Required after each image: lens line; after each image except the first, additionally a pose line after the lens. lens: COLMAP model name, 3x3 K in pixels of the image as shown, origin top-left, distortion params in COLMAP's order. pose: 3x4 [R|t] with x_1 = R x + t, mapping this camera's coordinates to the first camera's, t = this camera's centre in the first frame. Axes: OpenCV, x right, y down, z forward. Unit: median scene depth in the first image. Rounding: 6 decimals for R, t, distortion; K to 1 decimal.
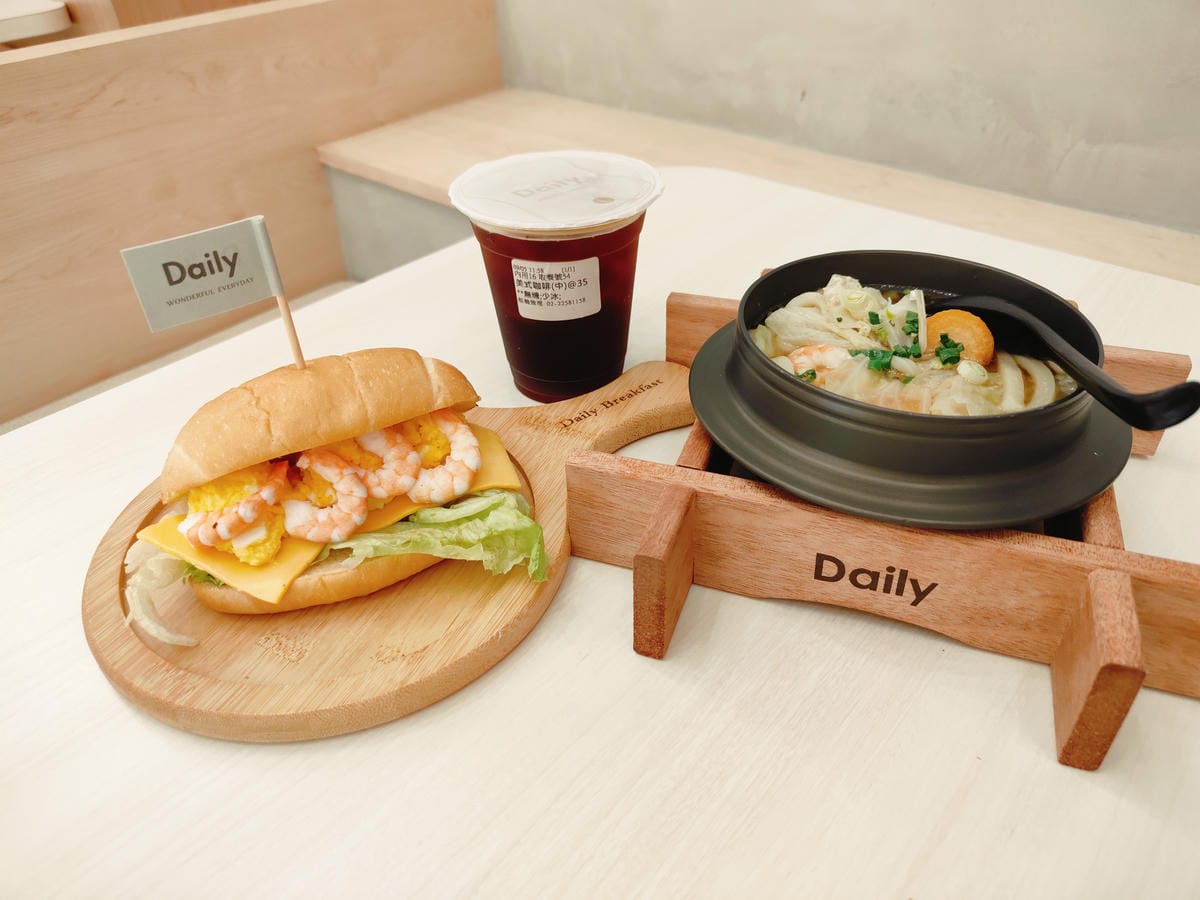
lens RADIAL K [[834.2, 0, 604.9], [0, 834.2, 450.3], [0, 0, 1]] dist [0.002895, -0.008253]
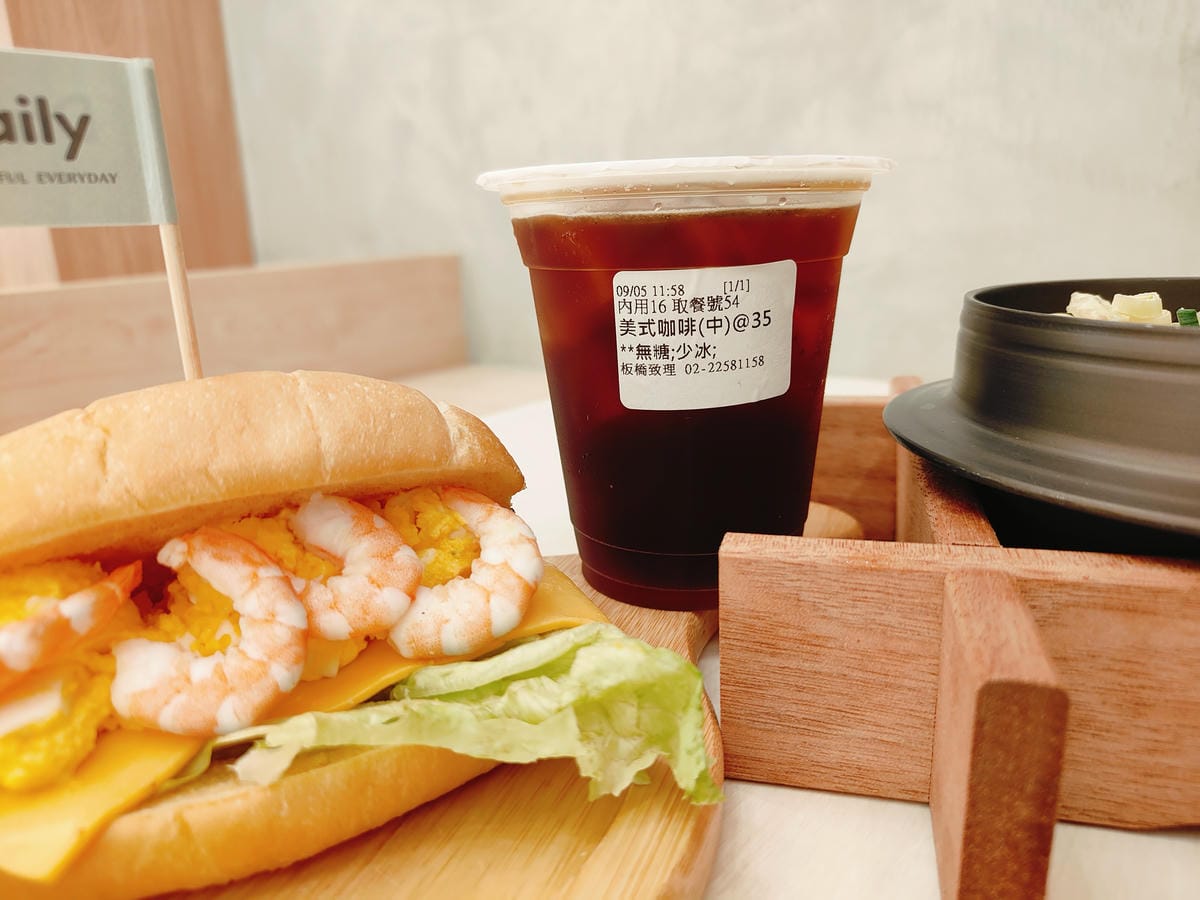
lens RADIAL K [[883.0, 0, 603.8], [0, 883.0, 451.0], [0, 0, 1]] dist [-0.035170, 0.025373]
pose [[0.997604, -0.027951, 0.063293, -0.151317], [0.049119, 0.930363, -0.363335, 0.148136], [-0.048730, 0.365573, 0.929506, 0.512060]]
